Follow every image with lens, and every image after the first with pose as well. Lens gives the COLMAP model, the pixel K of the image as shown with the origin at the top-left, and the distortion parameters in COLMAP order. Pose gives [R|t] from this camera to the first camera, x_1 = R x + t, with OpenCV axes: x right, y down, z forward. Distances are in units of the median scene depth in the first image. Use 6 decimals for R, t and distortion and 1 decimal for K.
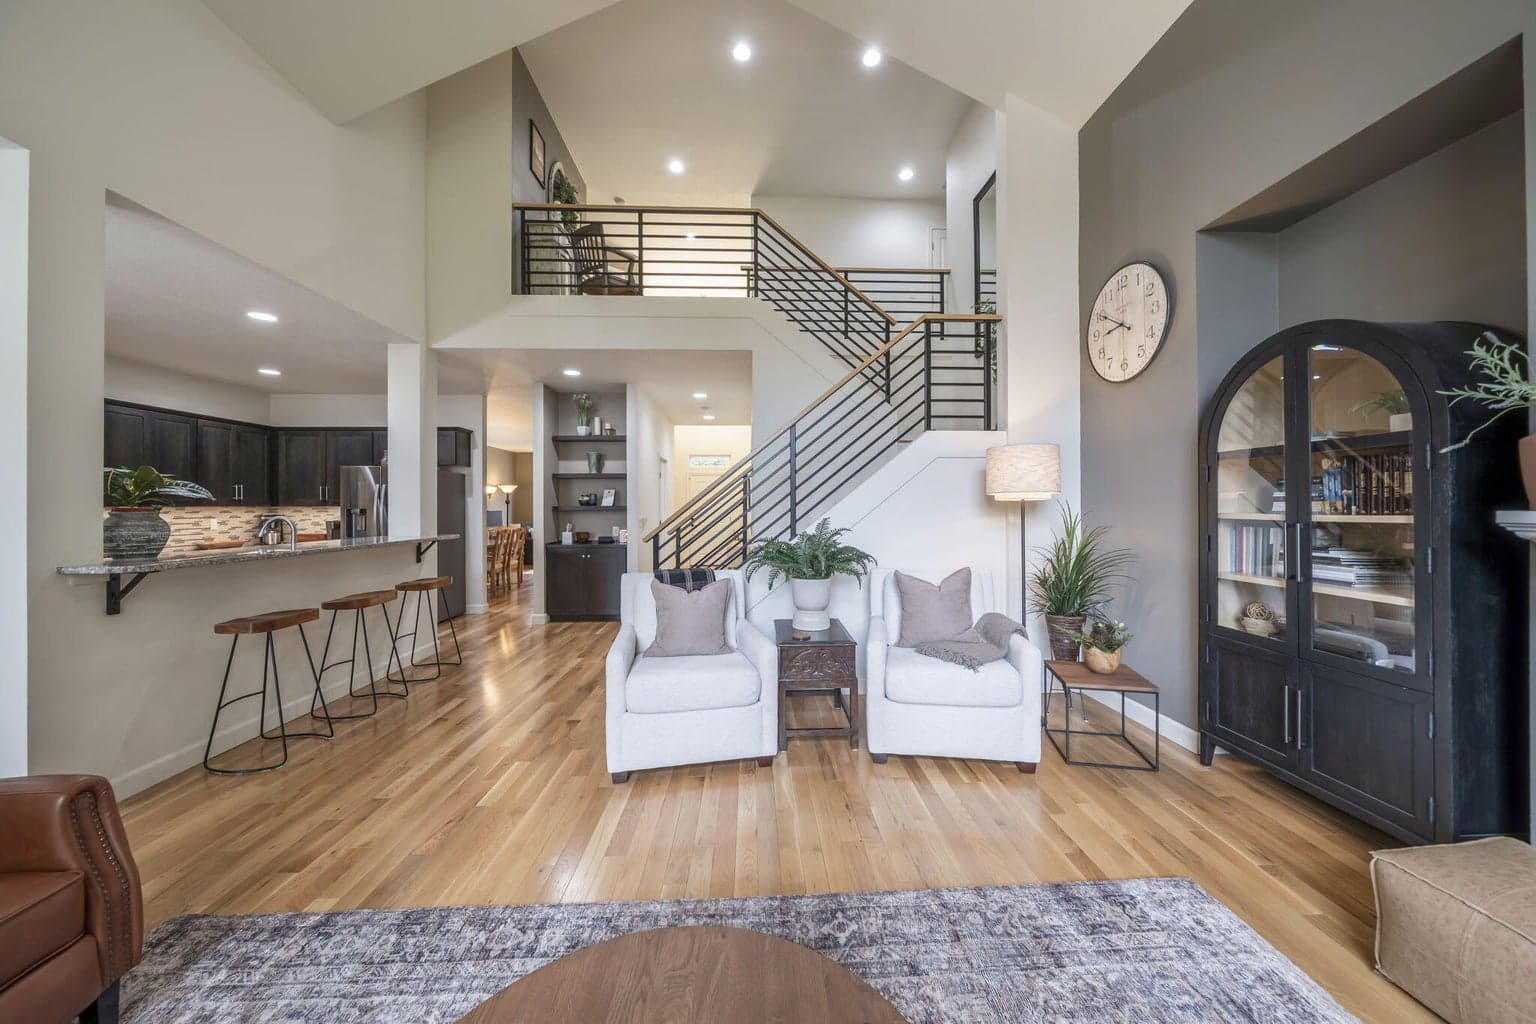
lens RADIAL K [[535.1, 0, 773.3], [0, 535.1, 502.7], [0, 0, 1]] dist [-0.000477, -0.000027]
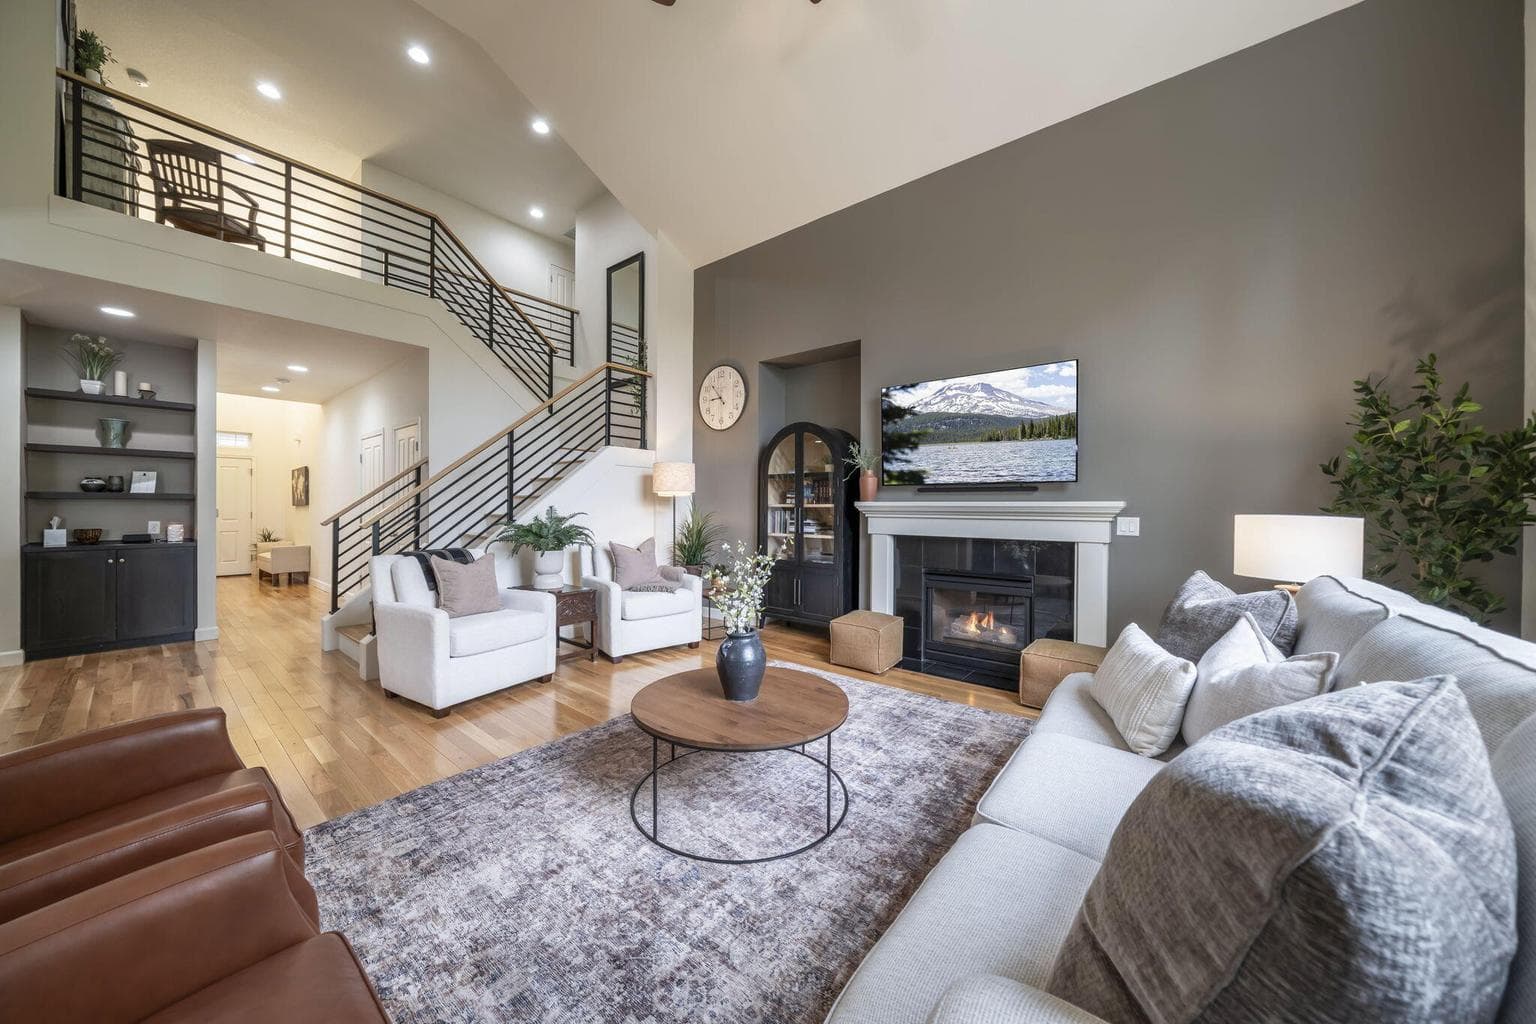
lens RADIAL K [[525.3, 0, 762.6], [0, 525.3, 507.9], [0, 0, 1]] dist [-0.000362, -0.000109]
pose [[0.670577, 0.006999, 0.741807, -0.503846], [-0.015170, 0.999876, 0.004279, 0.018875], [-0.741685, -0.014123, 0.670600, -0.252052]]
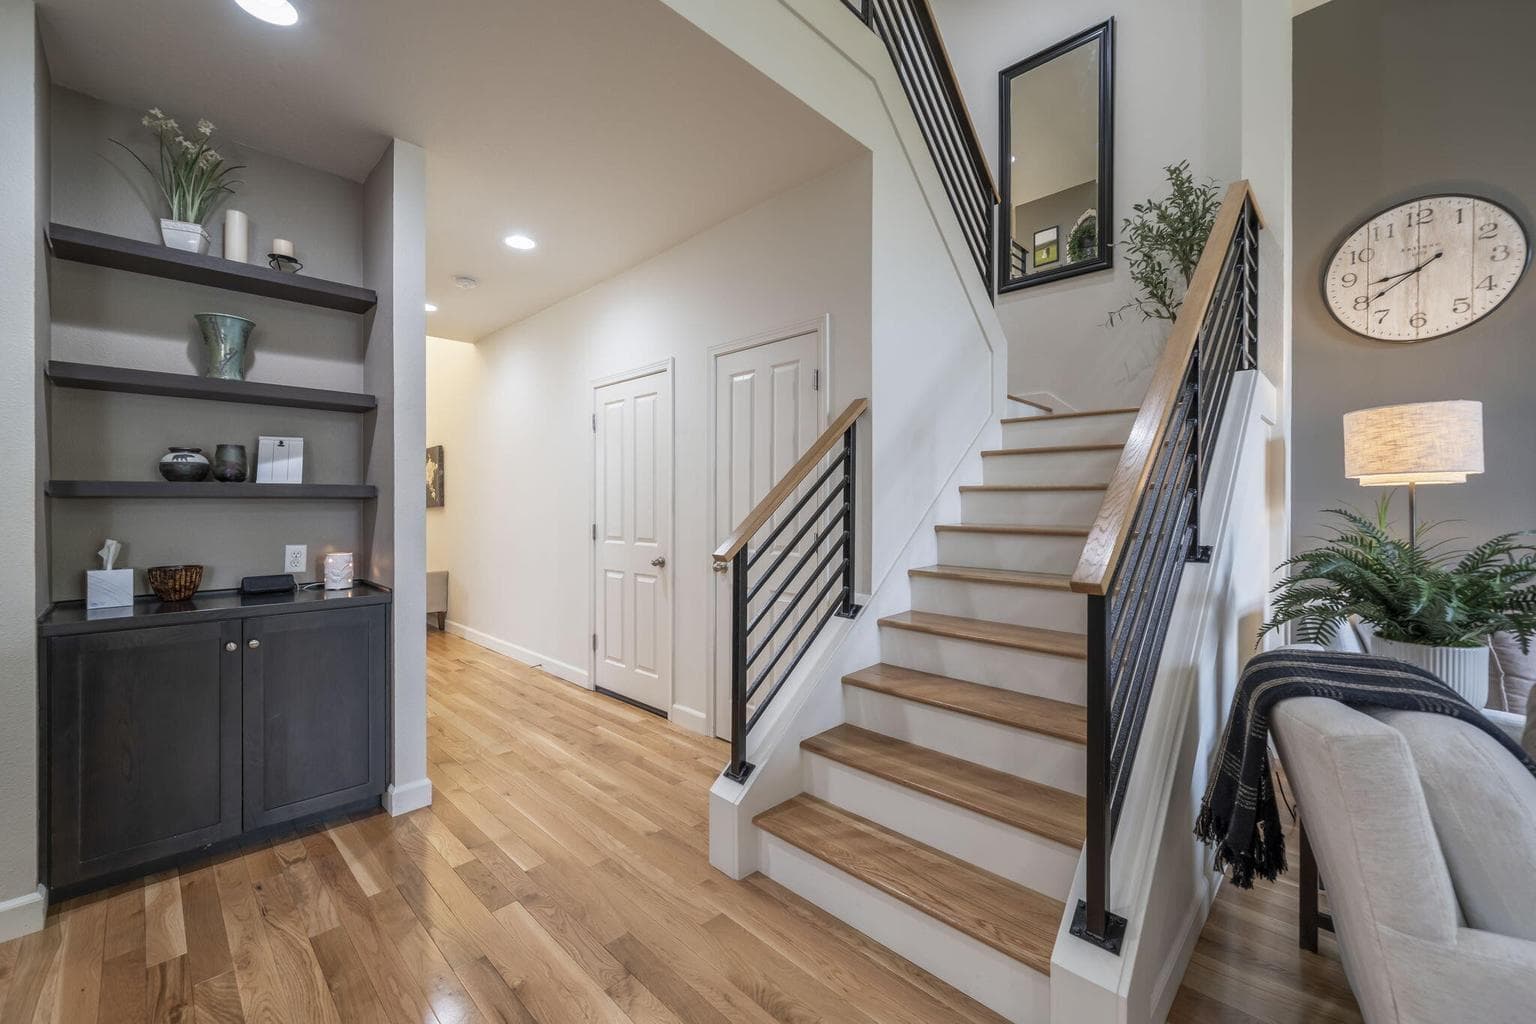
lens RADIAL K [[618.4, 0, 771.9], [0, 618.4, 504.7], [0, 0, 1]] dist [-0.001058, -0.000055]
pose [[0.726692, 0.004642, 0.686948, -0.649176], [-0.011094, 0.999926, 0.004980, 0.024996], [-0.686874, -0.011240, 0.726689, 0.928671]]
